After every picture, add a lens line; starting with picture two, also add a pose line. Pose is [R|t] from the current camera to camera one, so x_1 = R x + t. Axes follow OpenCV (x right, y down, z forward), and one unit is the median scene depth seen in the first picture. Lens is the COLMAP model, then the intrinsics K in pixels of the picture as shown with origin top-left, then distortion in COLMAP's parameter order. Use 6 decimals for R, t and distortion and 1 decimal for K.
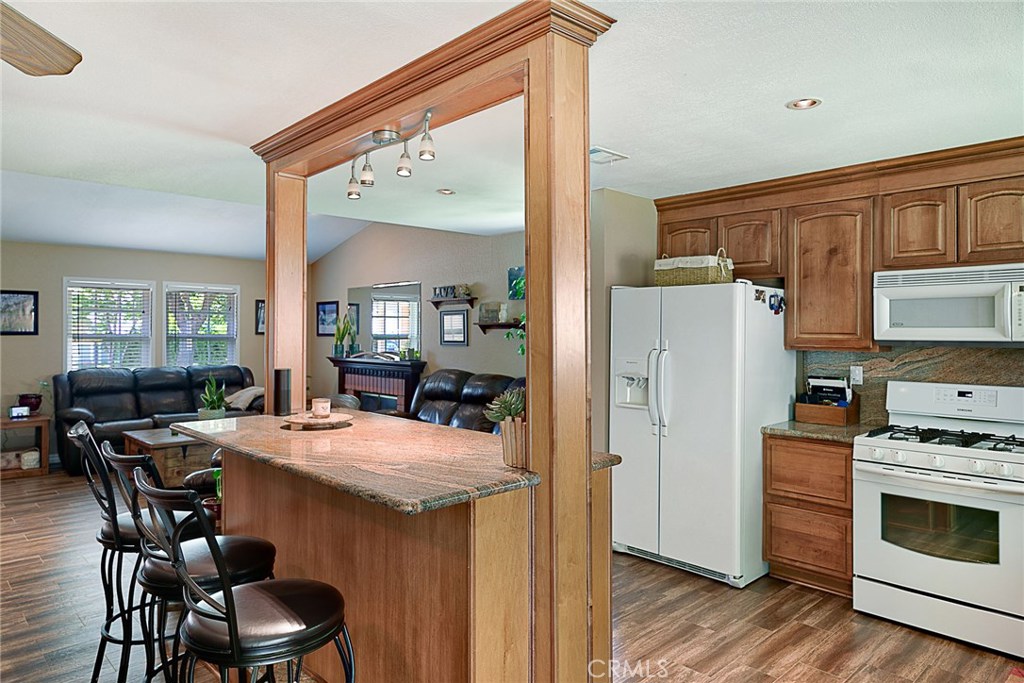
lens RADIAL K [[650.1, 0, 519.2], [0, 650.1, 327.0], [0, 0, 1]] dist [0.014088, -0.000982]
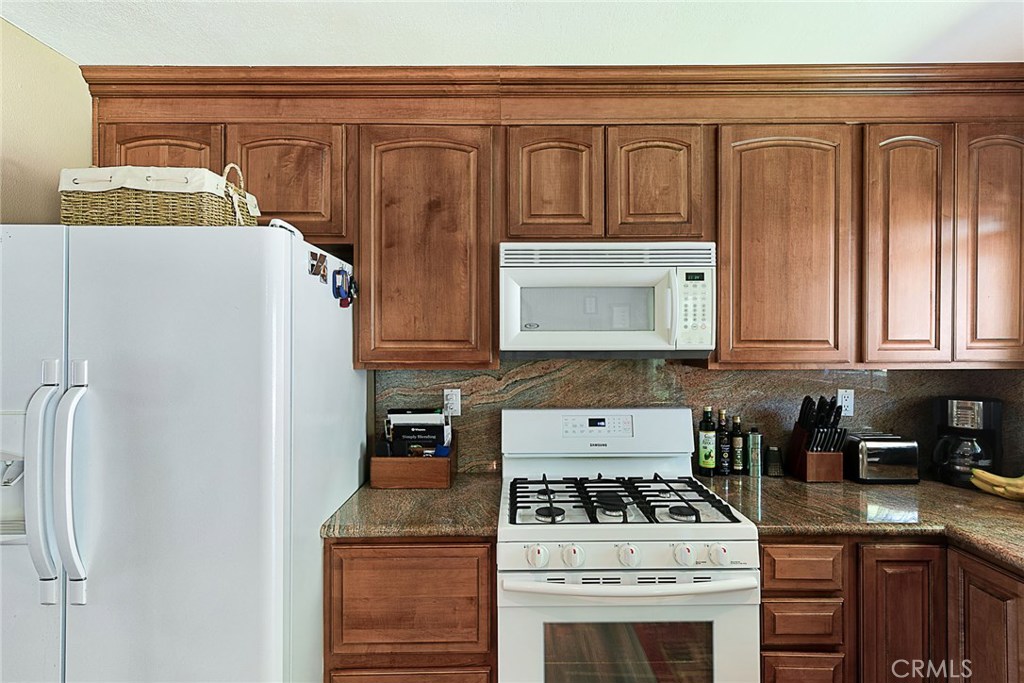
lens RADIAL K [[538.3, 0, 532.6], [0, 538.3, 338.5], [0, 0, 1]] dist [-0.000706, 0.002814]
pose [[0.690235, -0.004084, 0.723574, 0.169526], [0.000377, 0.999986, 0.005285, 0.004871], [-0.723585, -0.003375, 0.690227, 0.550227]]
